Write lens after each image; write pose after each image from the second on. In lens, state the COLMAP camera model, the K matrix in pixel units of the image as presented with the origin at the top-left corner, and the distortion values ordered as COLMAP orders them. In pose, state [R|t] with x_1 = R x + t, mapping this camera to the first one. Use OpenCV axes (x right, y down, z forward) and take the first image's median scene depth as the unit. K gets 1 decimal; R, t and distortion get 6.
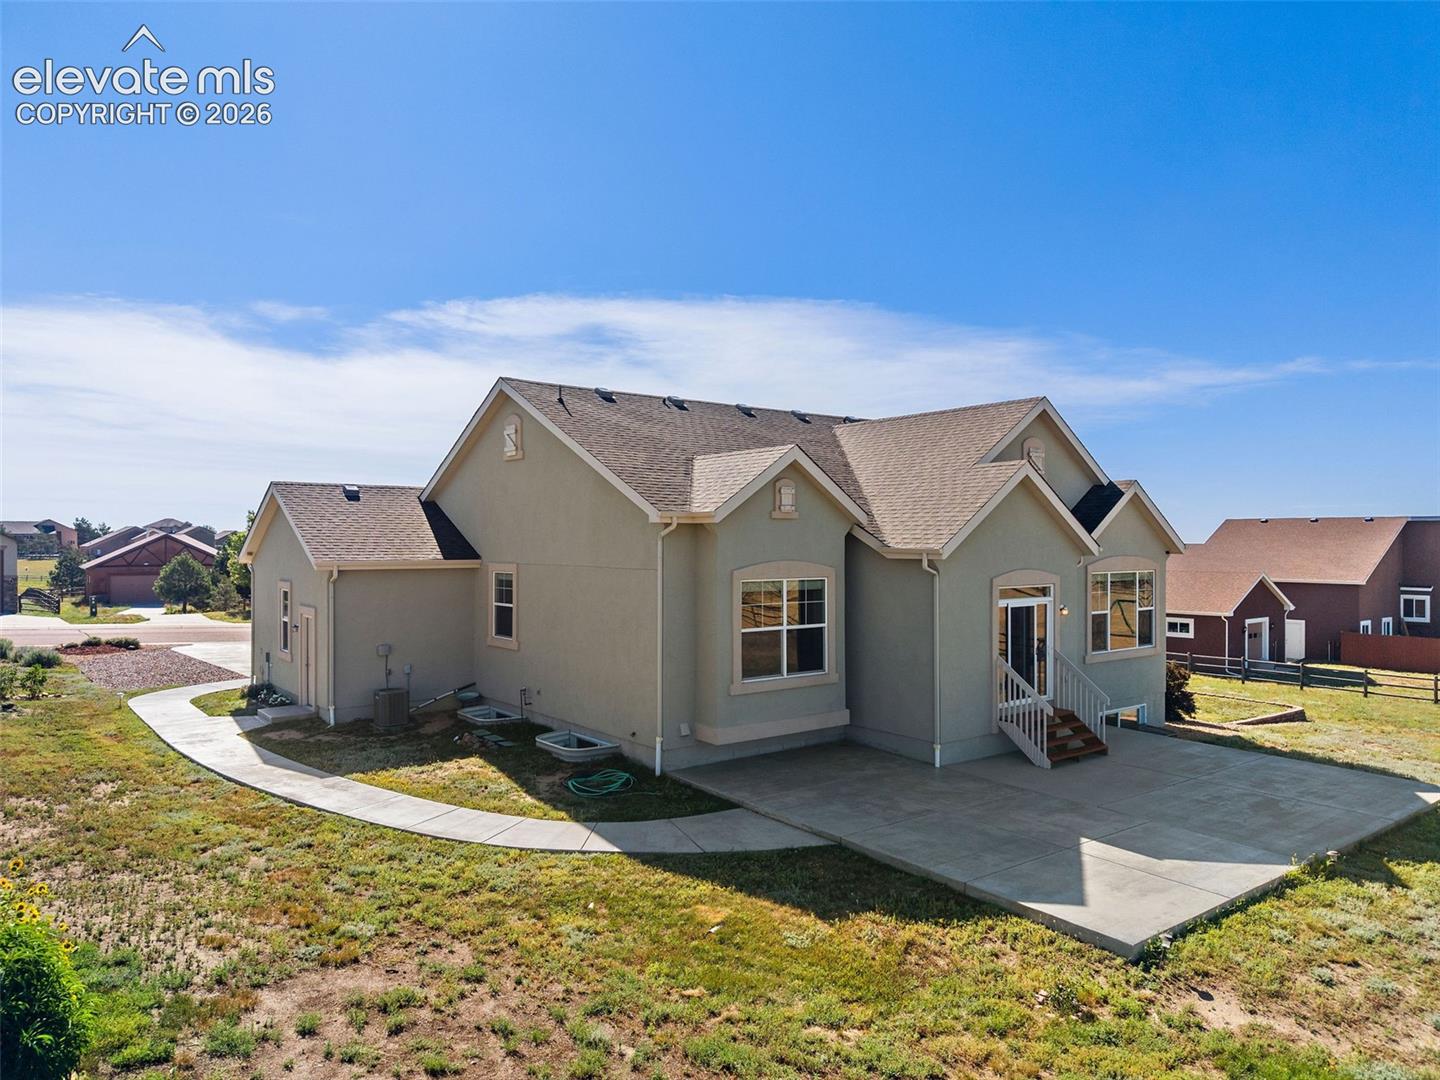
lens RADIAL K [[989.6, 0, 720.0], [0, 989.6, 540.0], [0, 0, 1]] dist [0.082774, -0.095063]
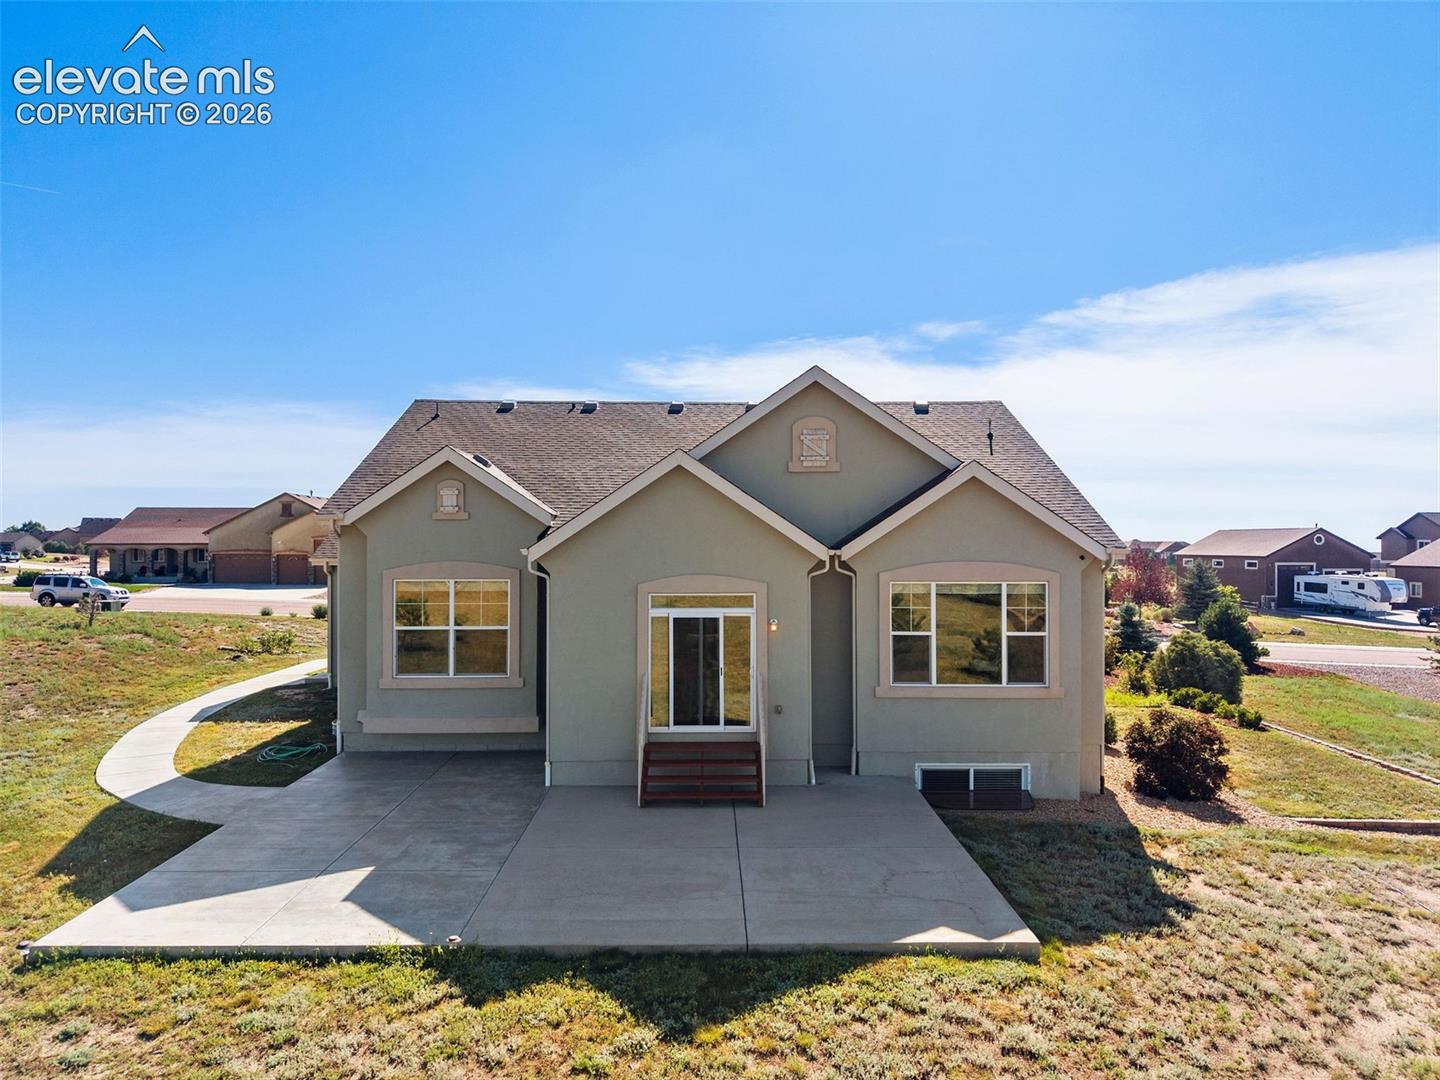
lens RADIAL K [[985.5, 0, 720.0], [0, 985.5, 540.0], [0, 0, 1]] dist [-0.008381, -0.004843]
pose [[0.786886, -0.003349, -0.617090, 0.815007], [0.003158, 0.999994, -0.001401, 0.001745], [0.617091, -0.000846, 0.786891, 0.345660]]
